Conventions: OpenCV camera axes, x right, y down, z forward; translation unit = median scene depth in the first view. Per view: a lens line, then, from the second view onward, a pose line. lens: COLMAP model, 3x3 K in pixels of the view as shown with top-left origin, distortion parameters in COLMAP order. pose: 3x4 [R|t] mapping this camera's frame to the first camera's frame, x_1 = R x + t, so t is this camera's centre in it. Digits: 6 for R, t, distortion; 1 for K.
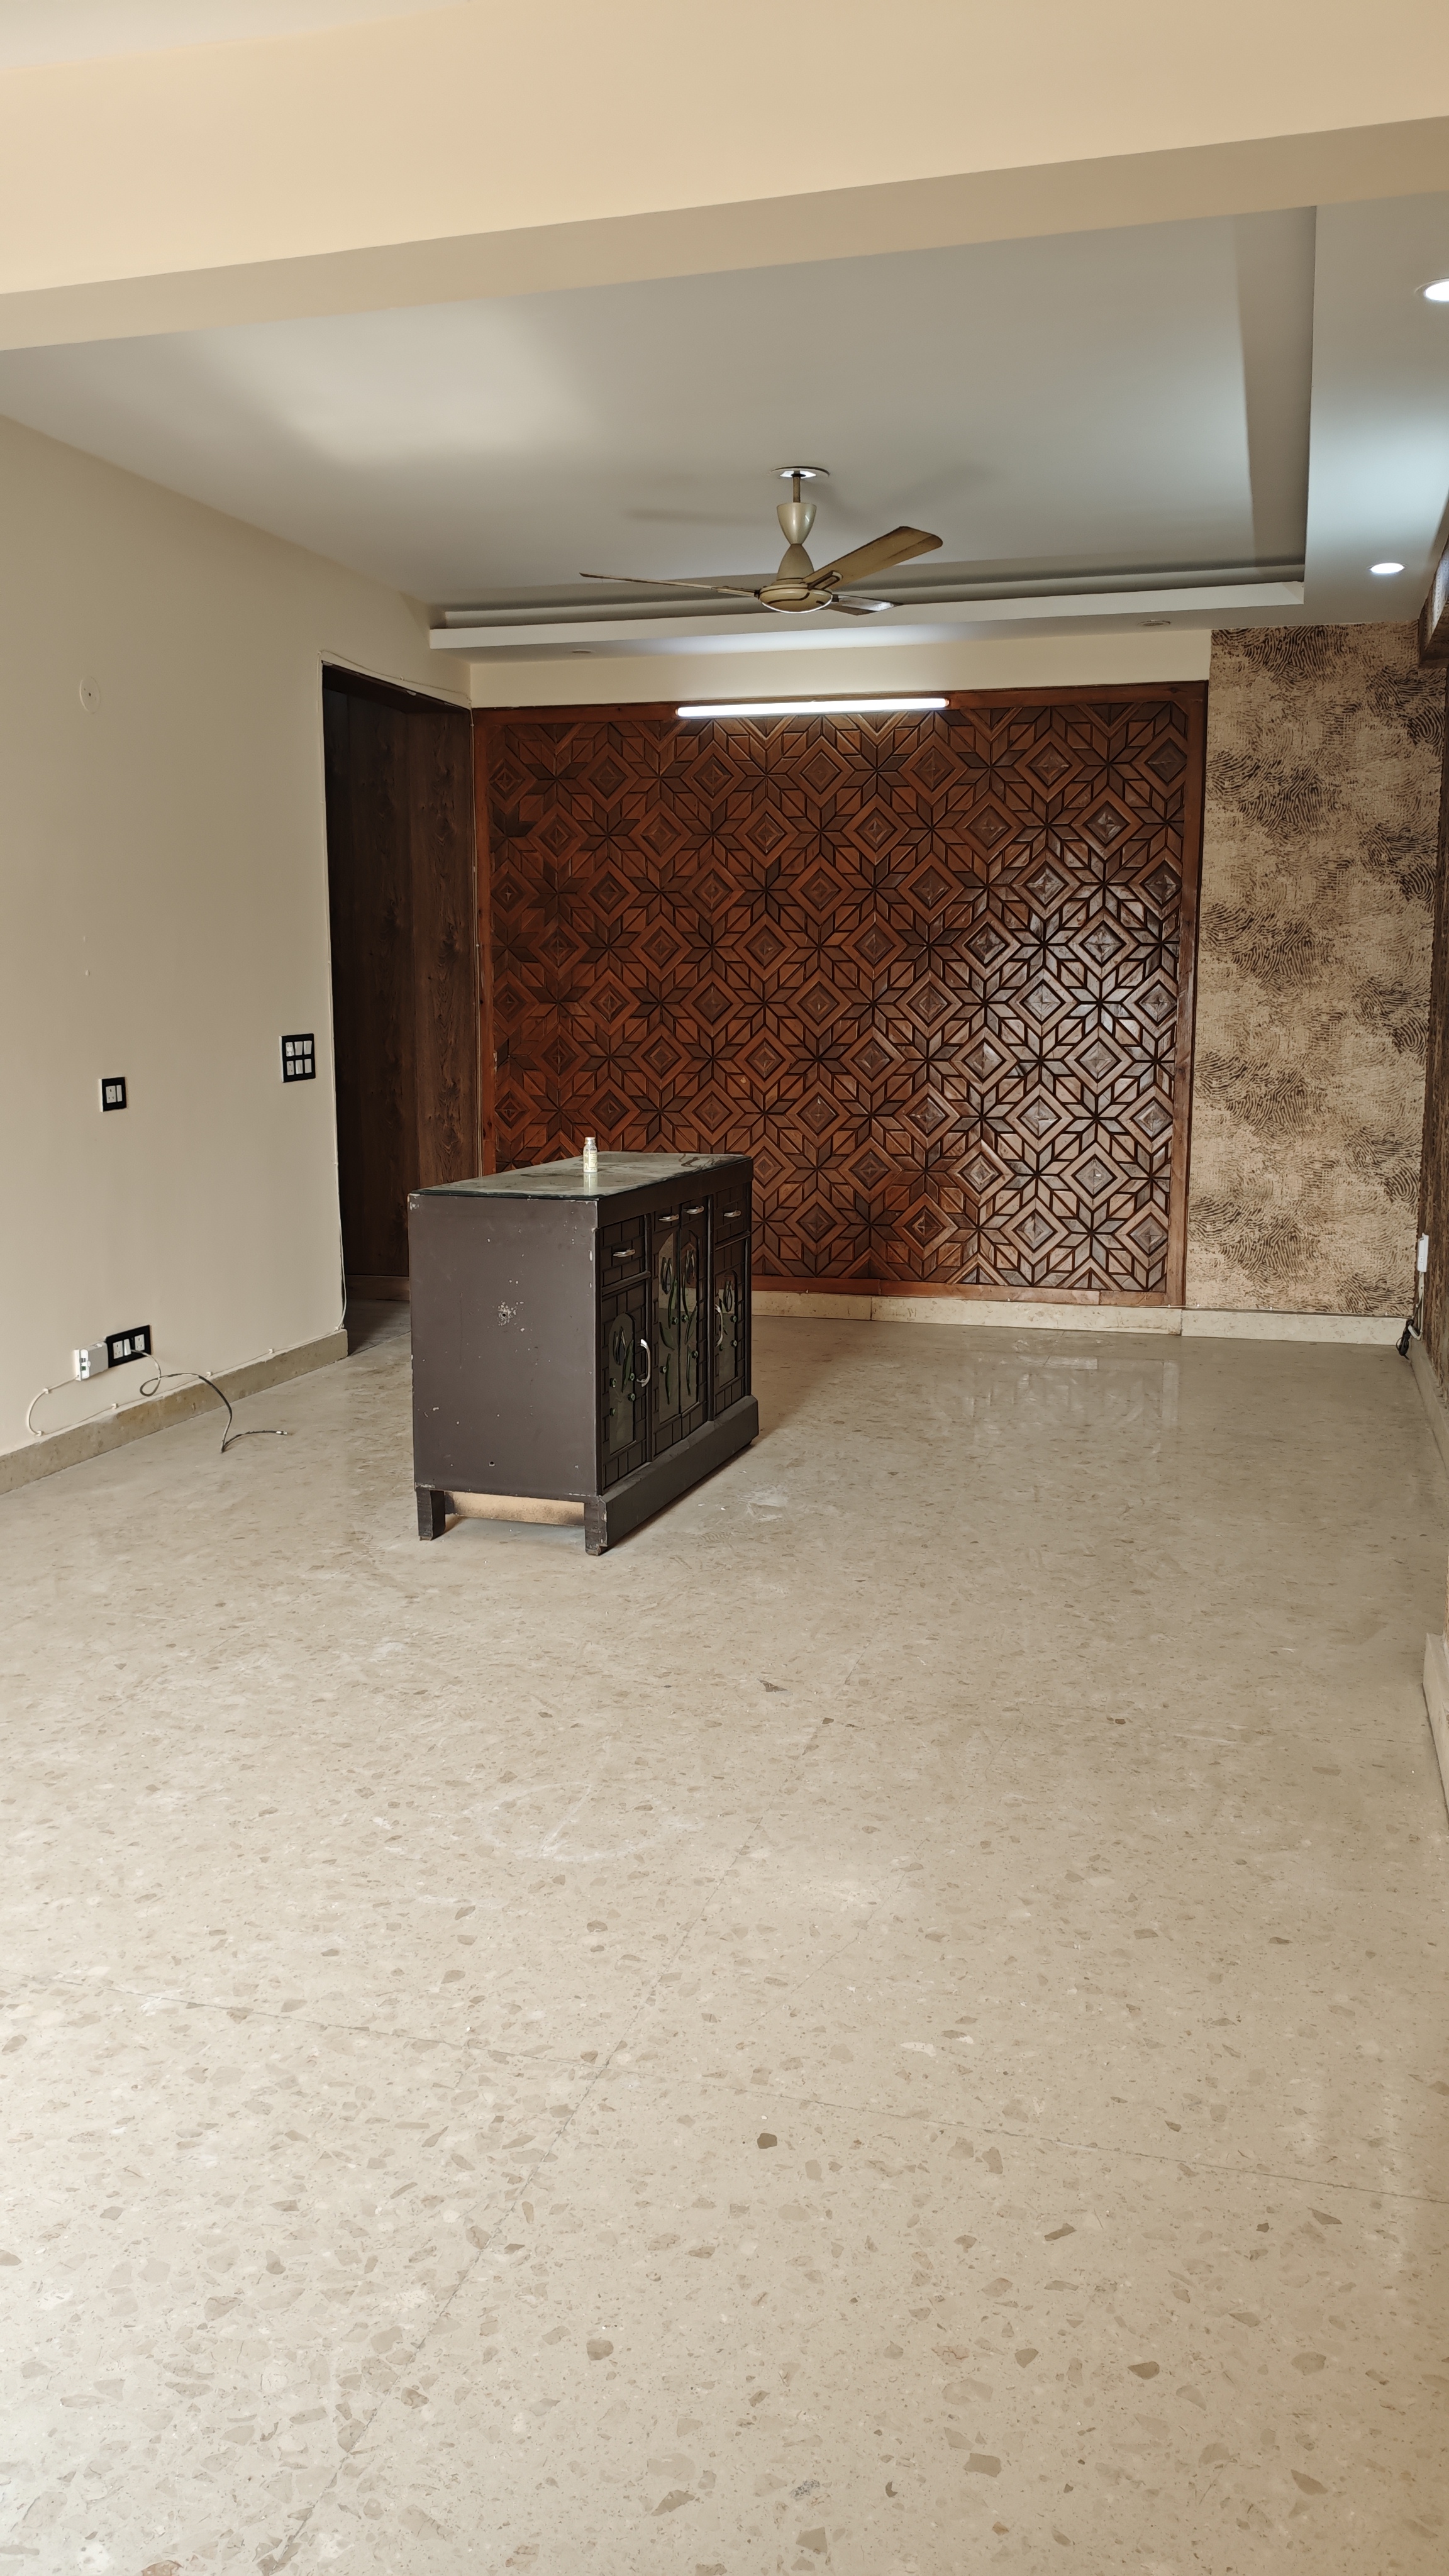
lens RADIAL K [[1978.3, 0, 717.0], [0, 1978.3, 1284.9], [0, 0, 1]] dist [0.066506, -0.055712]
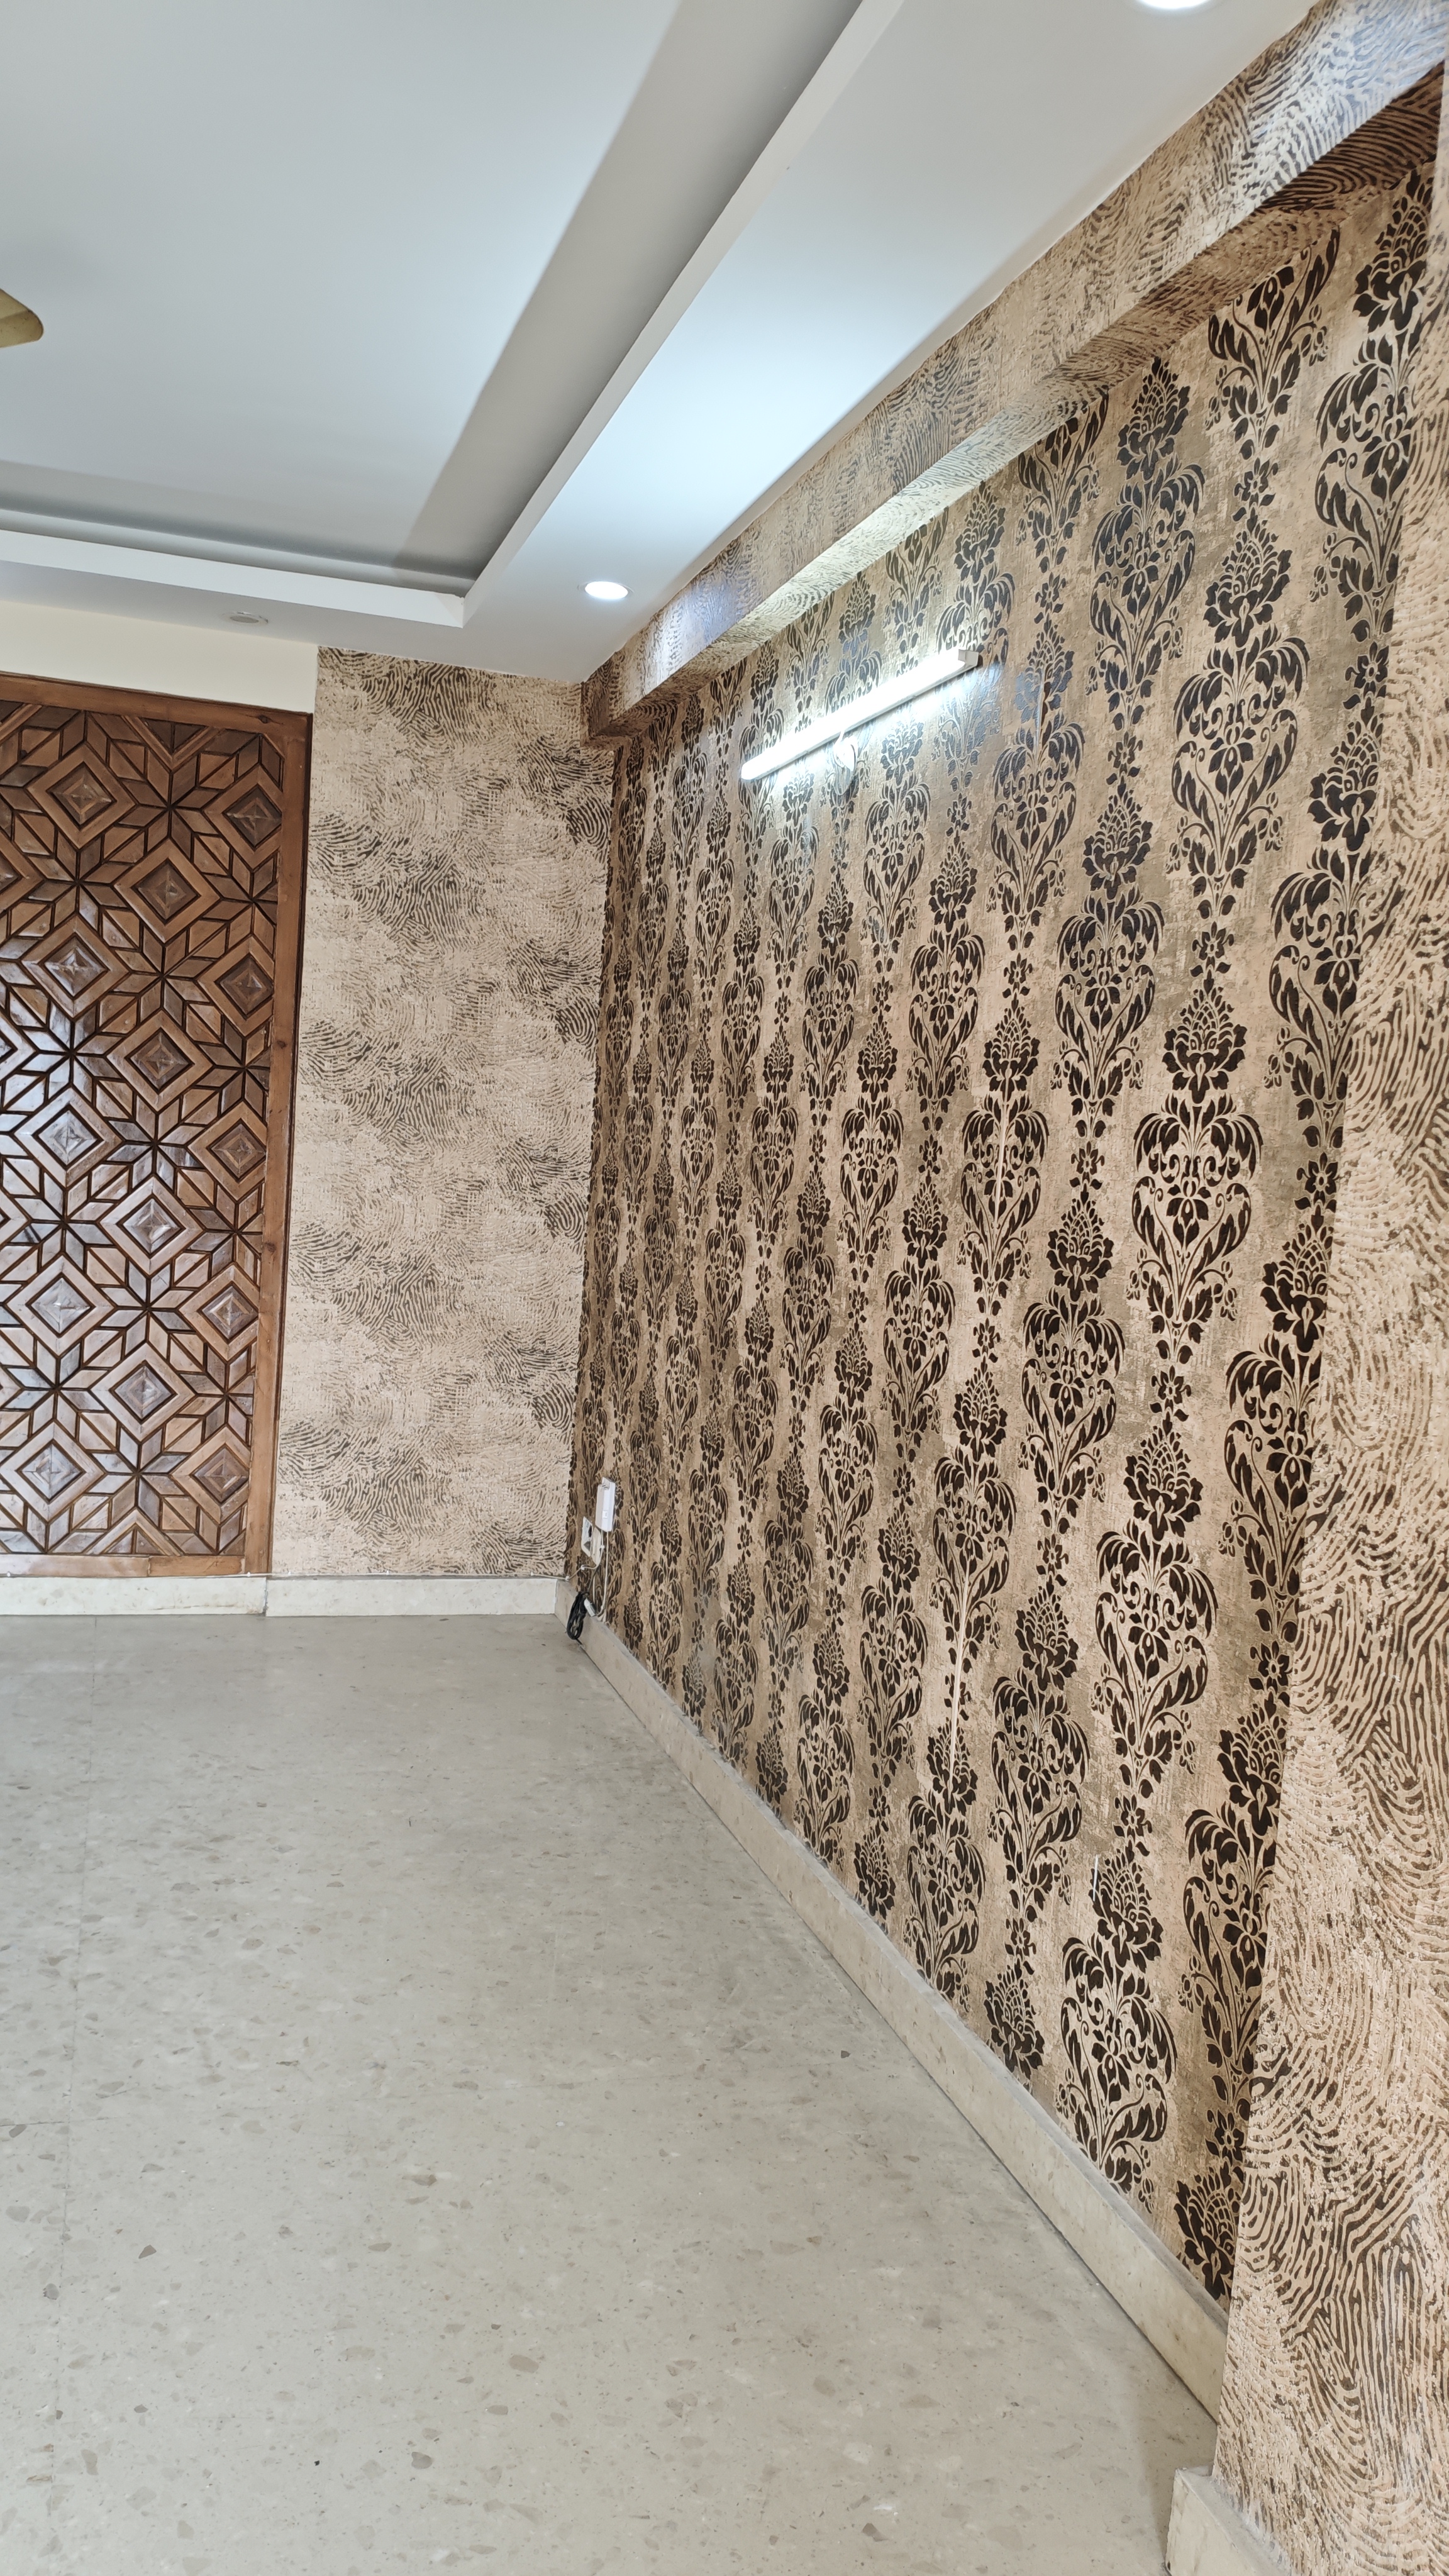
lens RADIAL K [[1978.3, 0, 715.4], [0, 1978.3, 1308.8], [0, 0, 1]] dist [0.066506, -0.055712]
pose [[0.843042, 0.014553, 0.537650, -0.015923], [0.007927, 0.999189, -0.039476, -0.056040], [-0.537789, 0.037541, 0.842243, 0.312098]]
